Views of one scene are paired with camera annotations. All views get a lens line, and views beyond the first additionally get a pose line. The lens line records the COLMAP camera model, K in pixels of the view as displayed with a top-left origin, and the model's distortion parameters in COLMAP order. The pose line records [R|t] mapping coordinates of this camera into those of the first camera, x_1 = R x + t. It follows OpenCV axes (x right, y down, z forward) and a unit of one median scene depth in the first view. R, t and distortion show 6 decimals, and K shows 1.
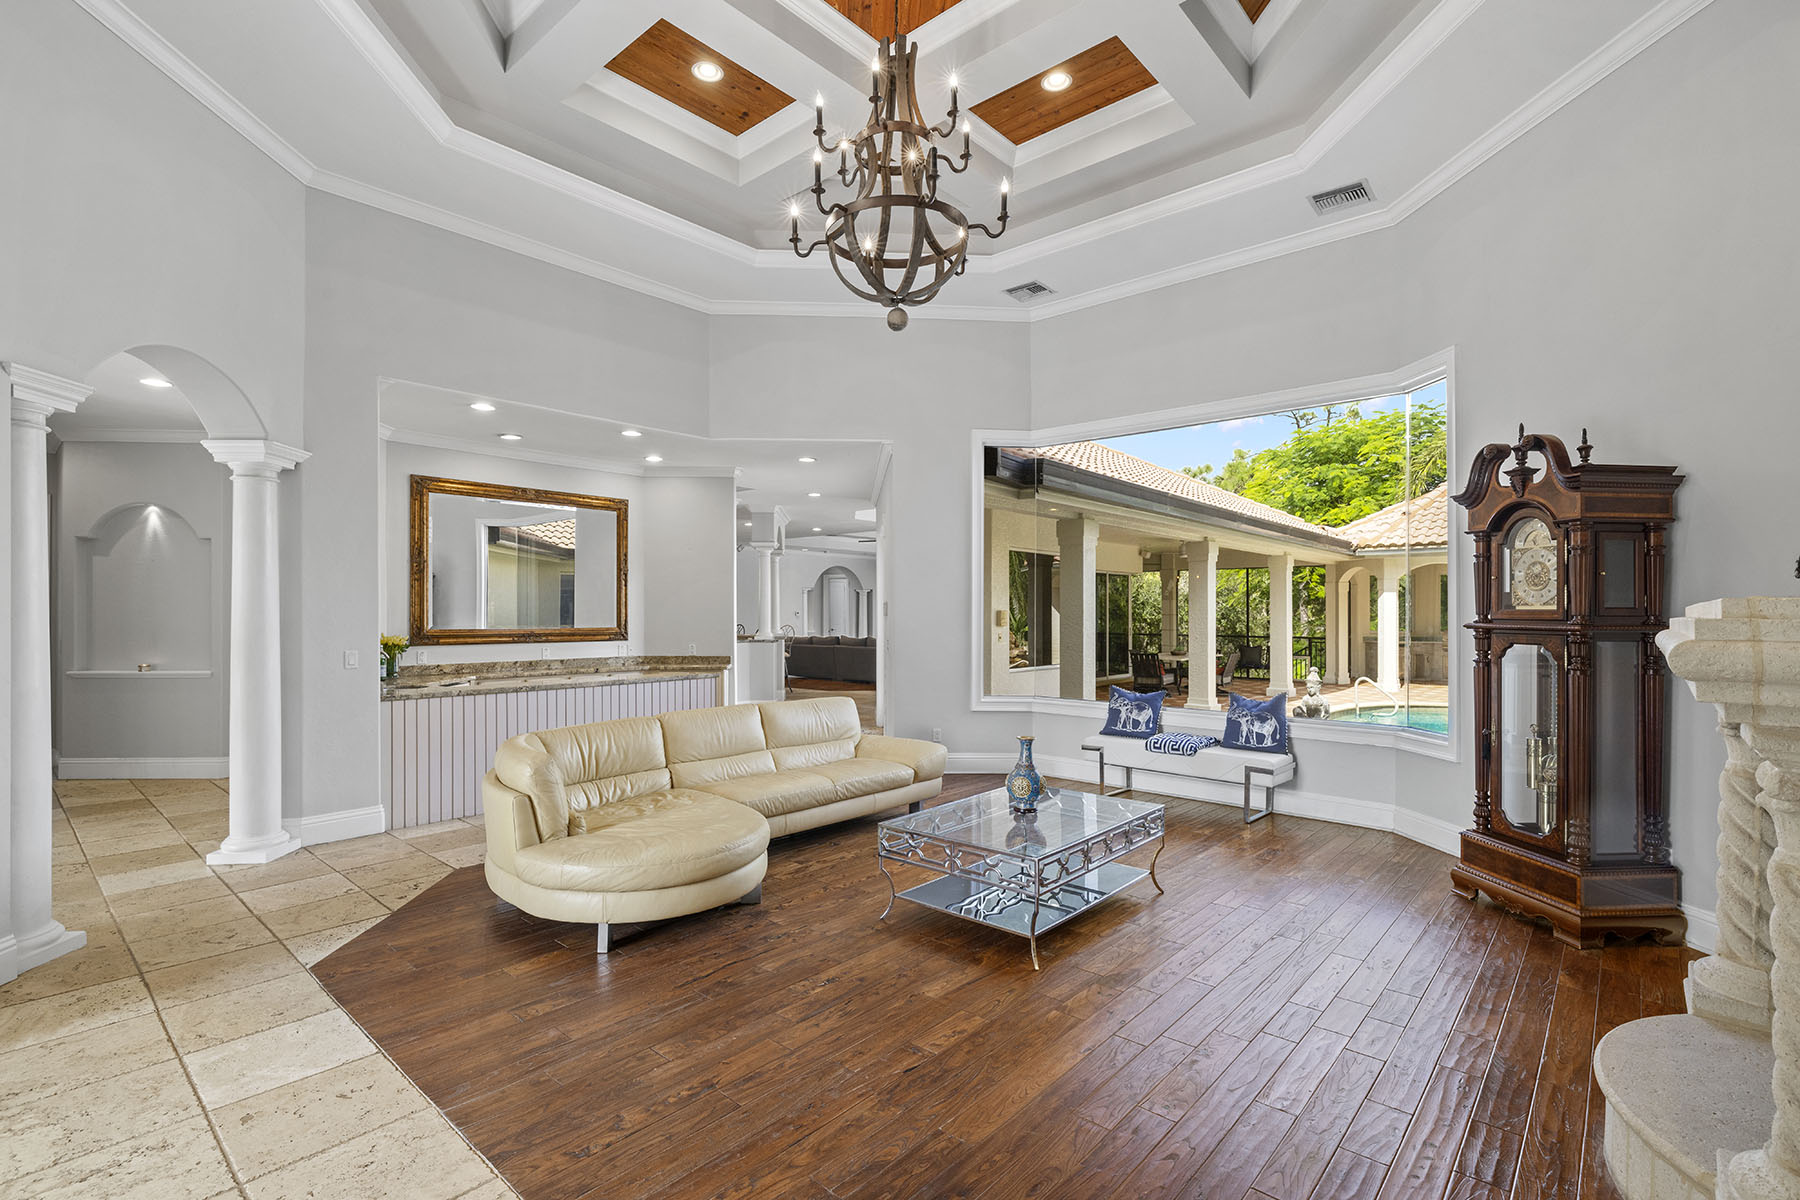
lens RADIAL K [[829.2, 0, 896.9], [0, 829.2, 607.9], [0, 0, 1]] dist [-0.000008, -0.000837]
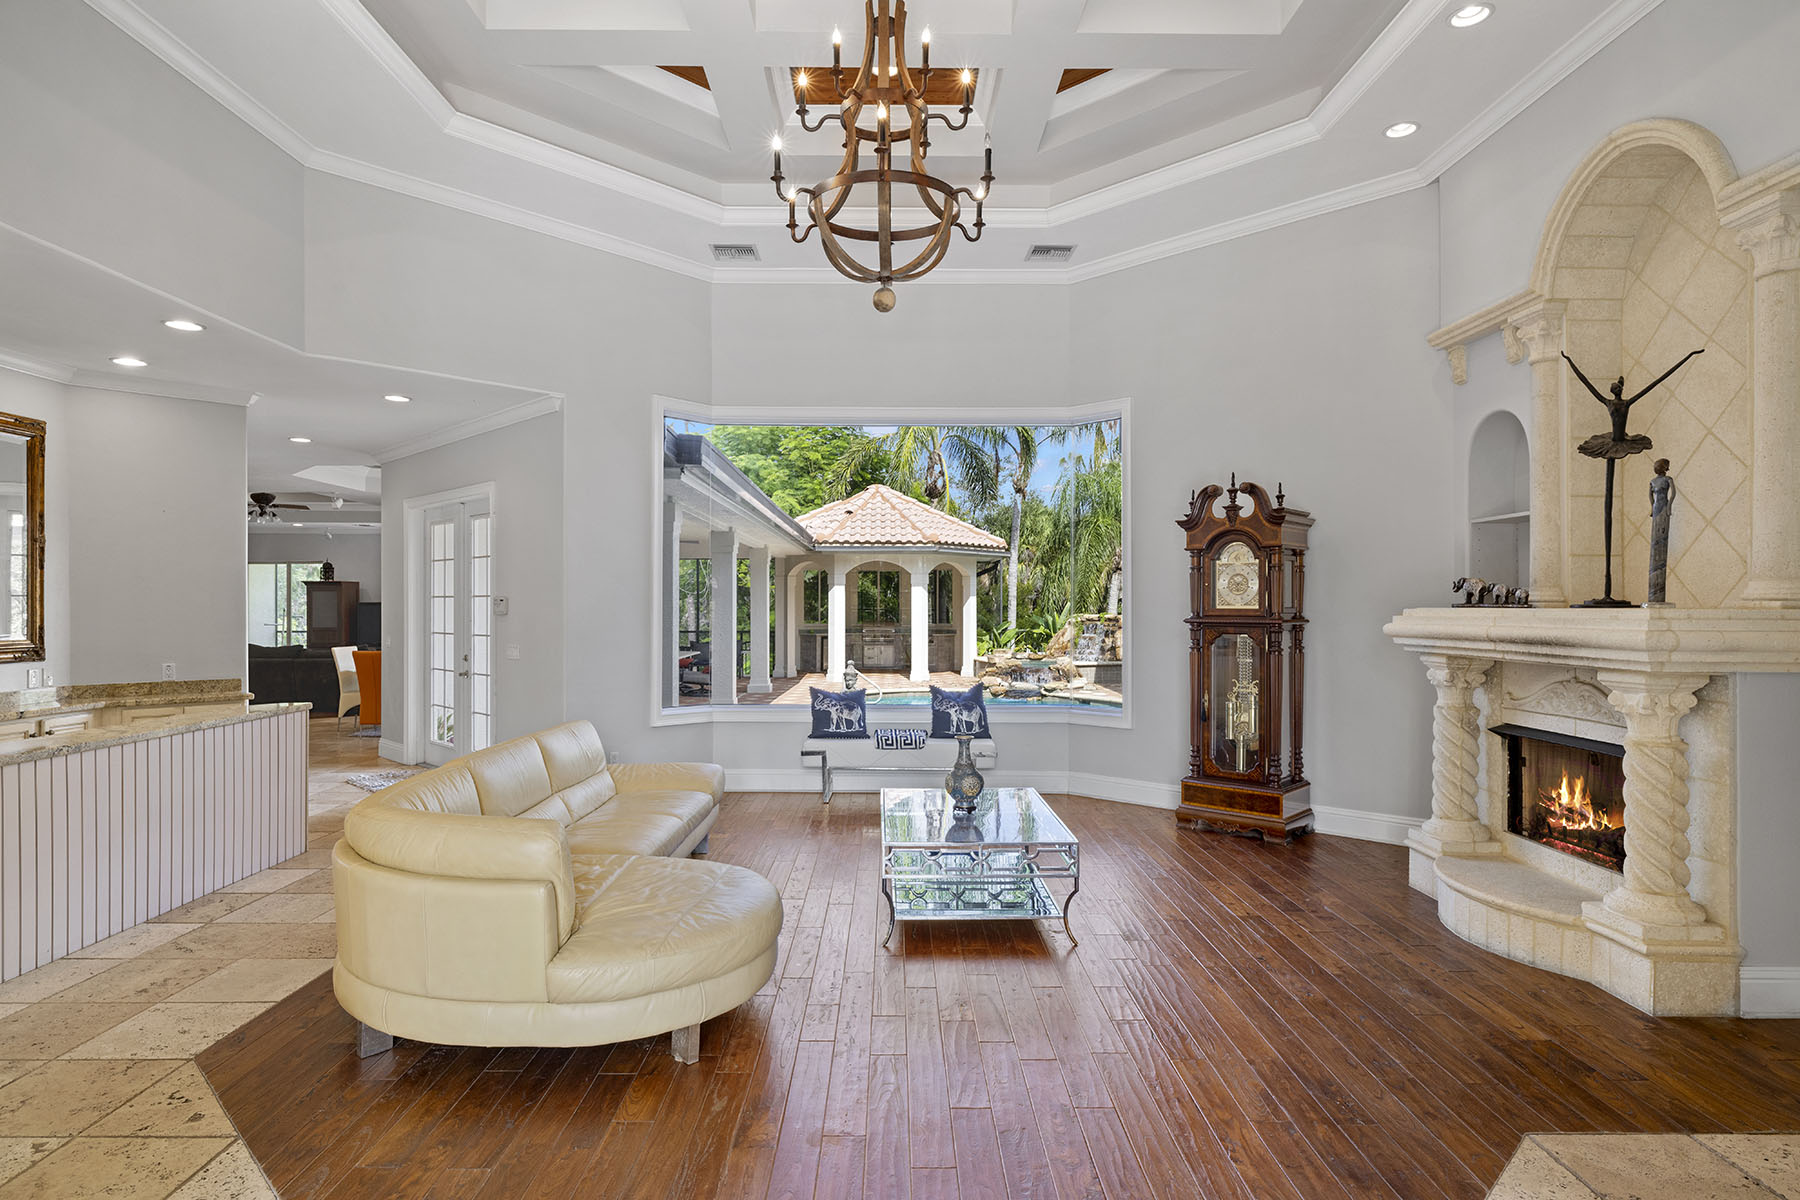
lens RADIAL K [[969.4, 0, 899.1], [0, 969.4, 601.0], [0, 0, 1]] dist [0.004891, 0.000187]
pose [[0.742726, 0.000209, 0.669595, -0.674362], [-0.001888, 0.999997, 0.001782, -0.011575], [-0.669592, -0.002588, 0.742724, 0.168442]]
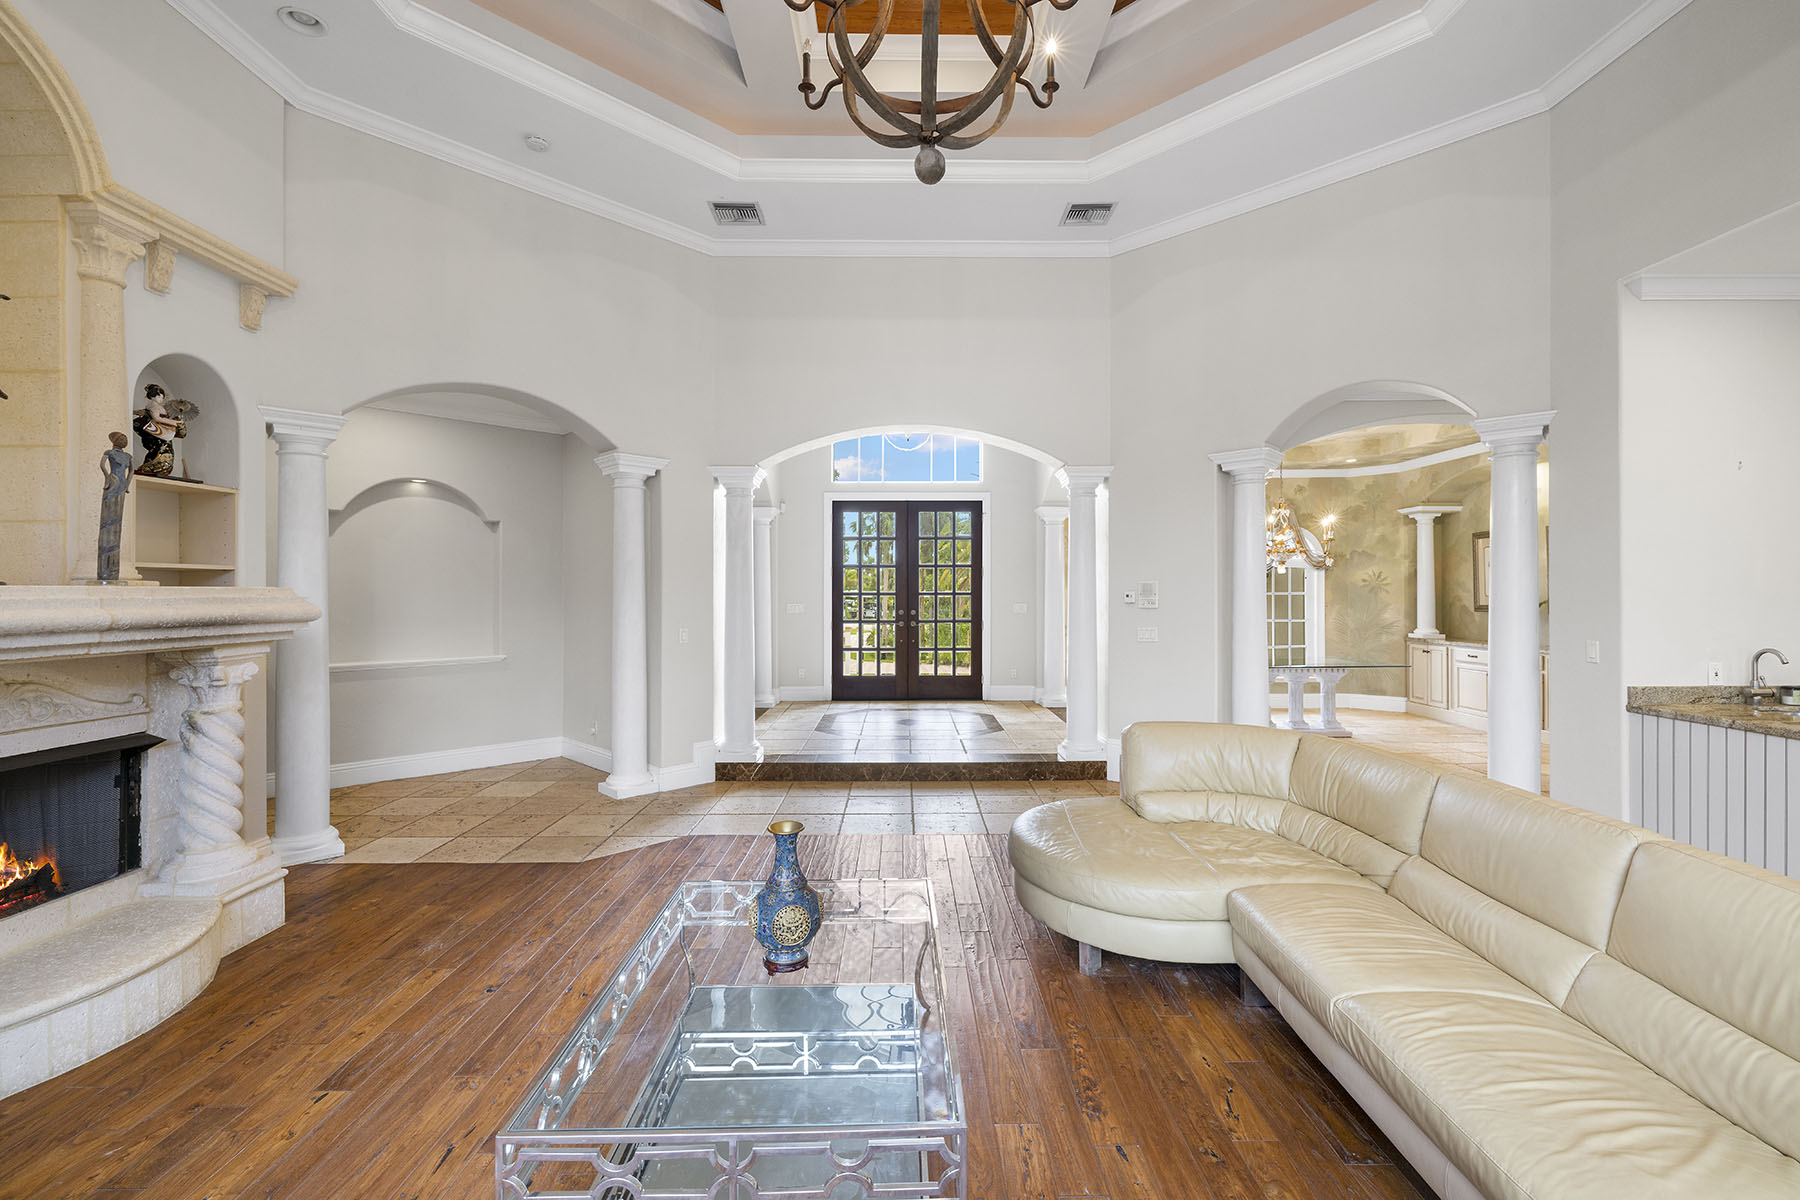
lens RADIAL K [[761.6, 0, 904.7], [0, 761.6, 595.3], [0, 0, 1]] dist [0.001077, 0.000071]
pose [[-0.746911, -0.000077, -0.664924, 0.402893], [0.001365, 0.999998, -0.001649, 0.006049], [0.664923, -0.002139, -0.746909, 1.367264]]
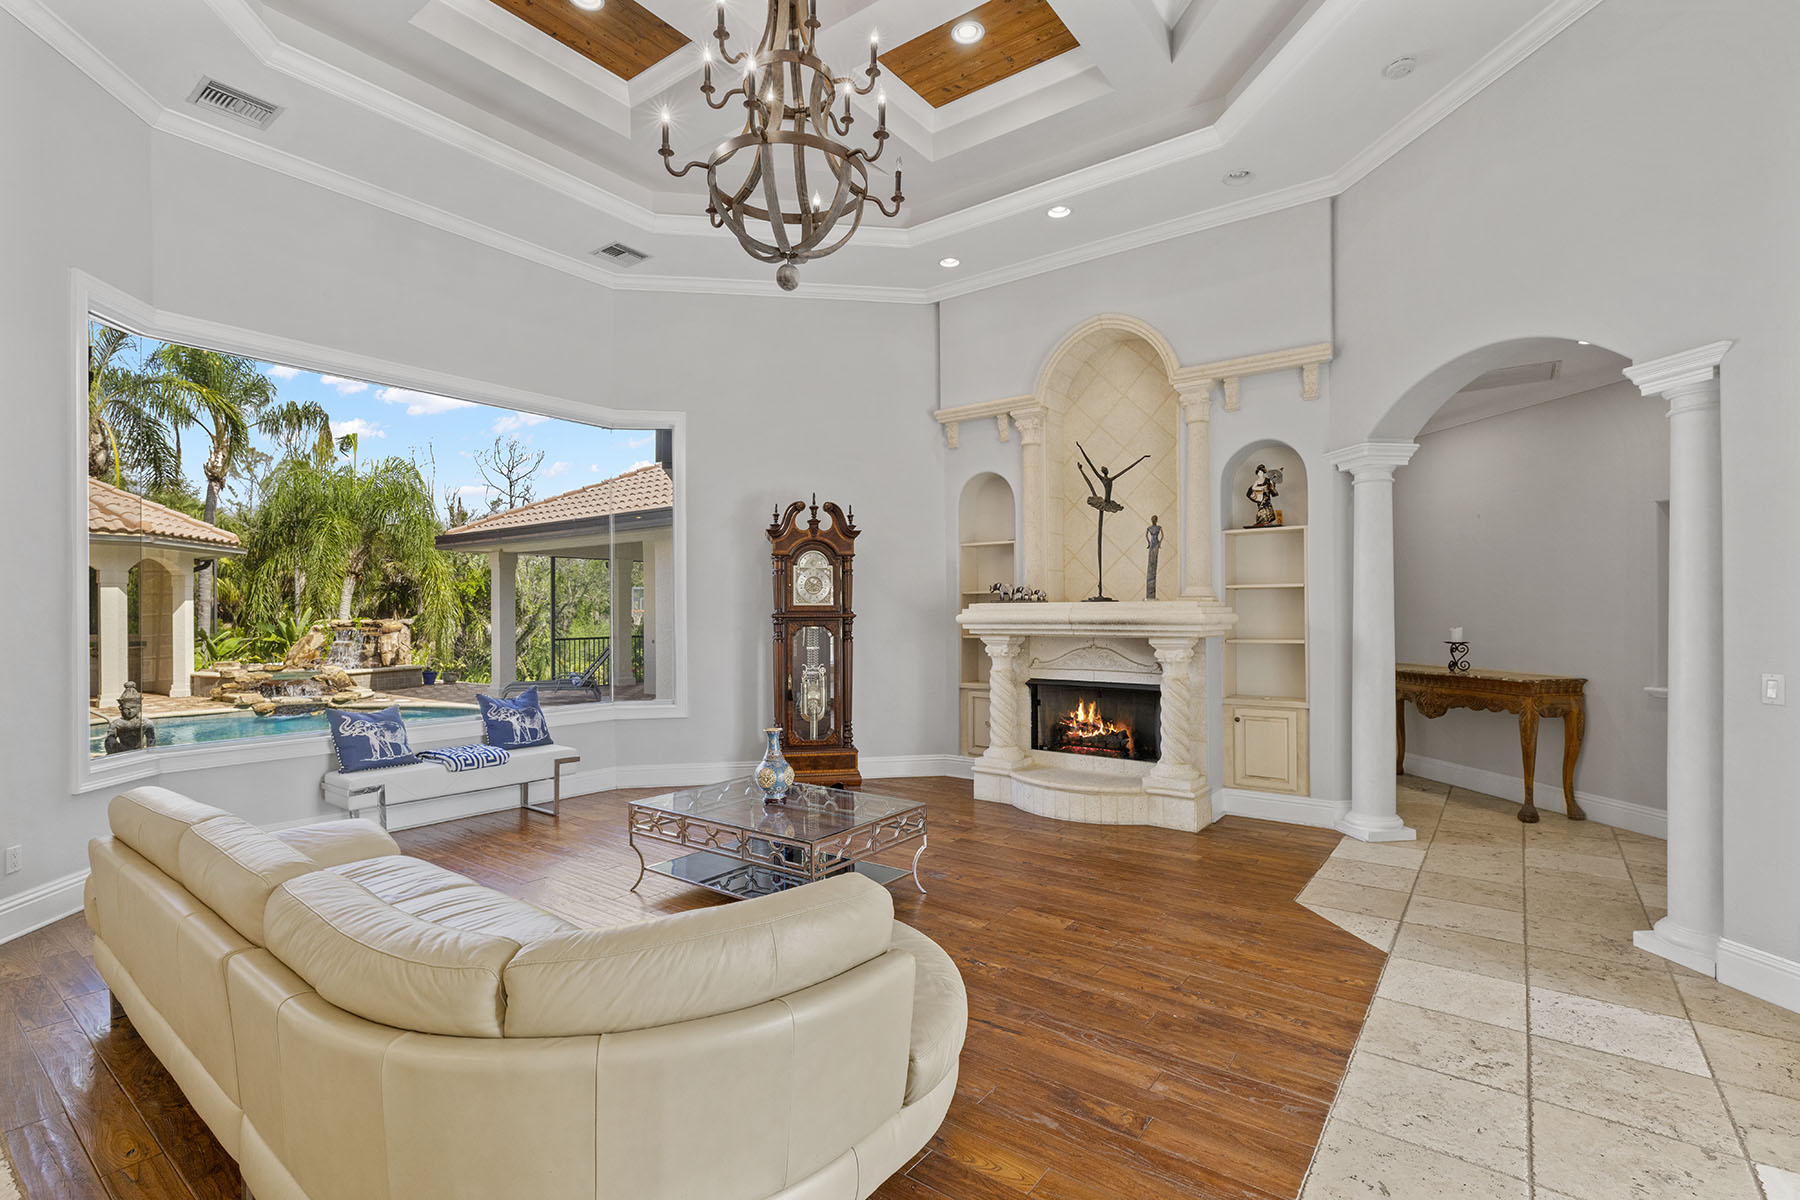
lens RADIAL K [[829.2, 0, 894.0], [0, 829.2, 607.3], [0, 0, 1]] dist [-0.000008, -0.000837]
pose [[-0.077224, 0.001096, 0.997013, -0.845310], [-0.000549, 0.999999, -0.001142, 0.007121], [-0.997014, -0.000636, -0.077223, 0.901642]]
